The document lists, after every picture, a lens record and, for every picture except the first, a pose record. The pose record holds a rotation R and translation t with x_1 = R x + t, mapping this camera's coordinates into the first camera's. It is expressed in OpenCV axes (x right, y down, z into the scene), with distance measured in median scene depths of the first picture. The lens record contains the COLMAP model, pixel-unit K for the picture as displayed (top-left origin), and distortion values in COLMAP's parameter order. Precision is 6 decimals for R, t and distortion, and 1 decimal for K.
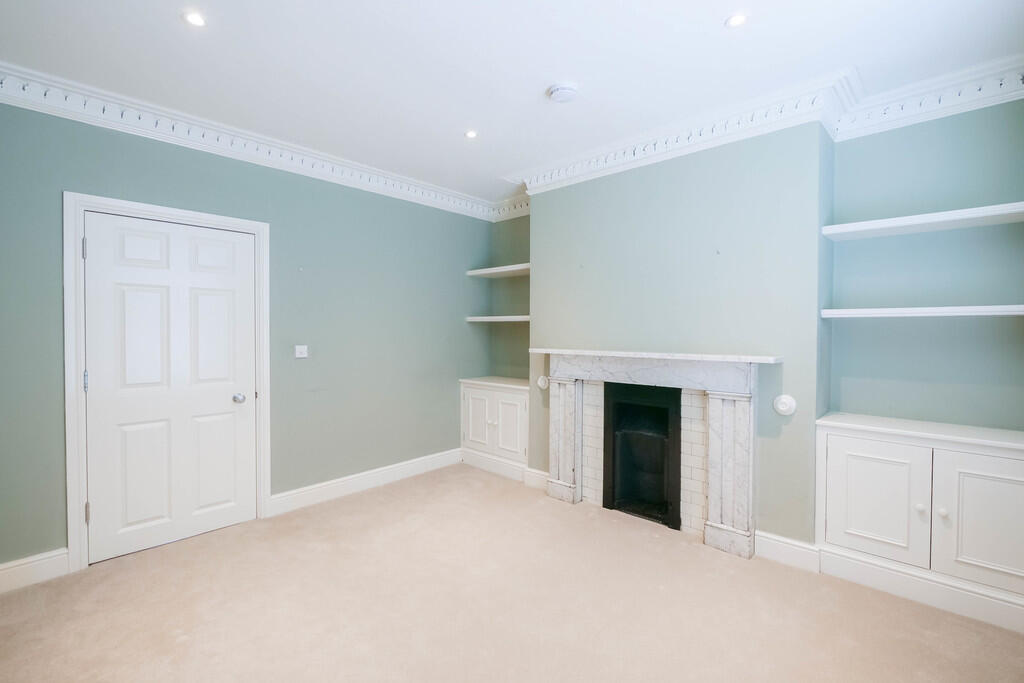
lens RADIAL K [[467.4, 0, 512.0], [0, 467.4, 341.5], [0, 0, 1]] dist [-0.000931, -0.000053]
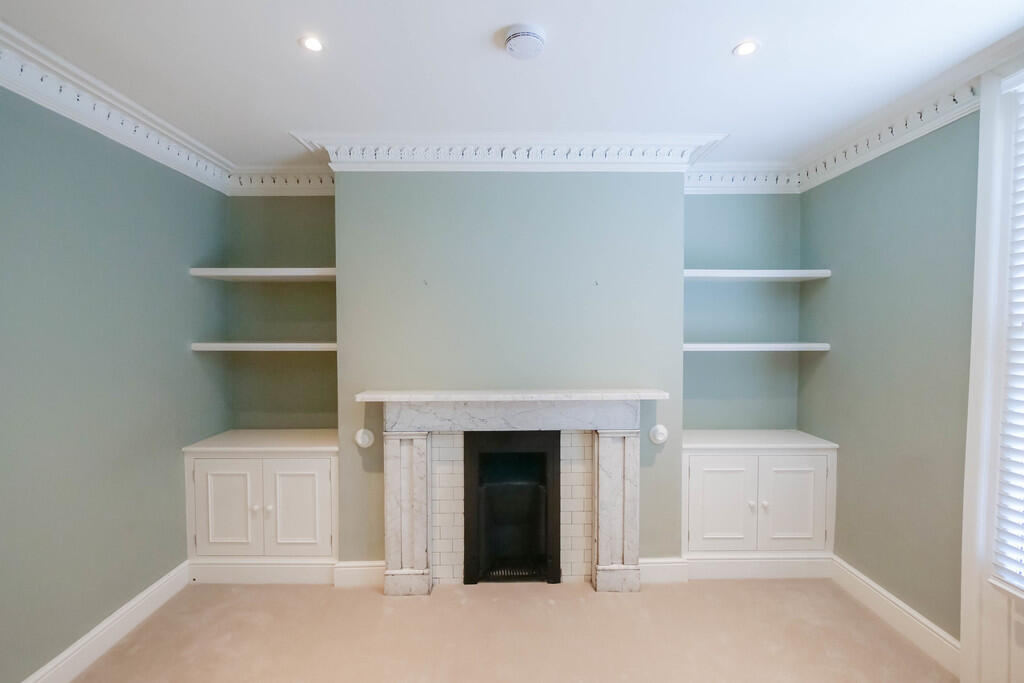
lens RADIAL K [[437.4, 0, 512.0], [0, 437.4, 341.5], [0, 0, 1]] dist [-0.001602, 0.000050]
pose [[0.715344, -0.028455, 0.698193, -0.256807], [0.019719, 0.999595, 0.020536, -0.076817], [-0.698494, -0.000922, 0.715615, 0.393269]]
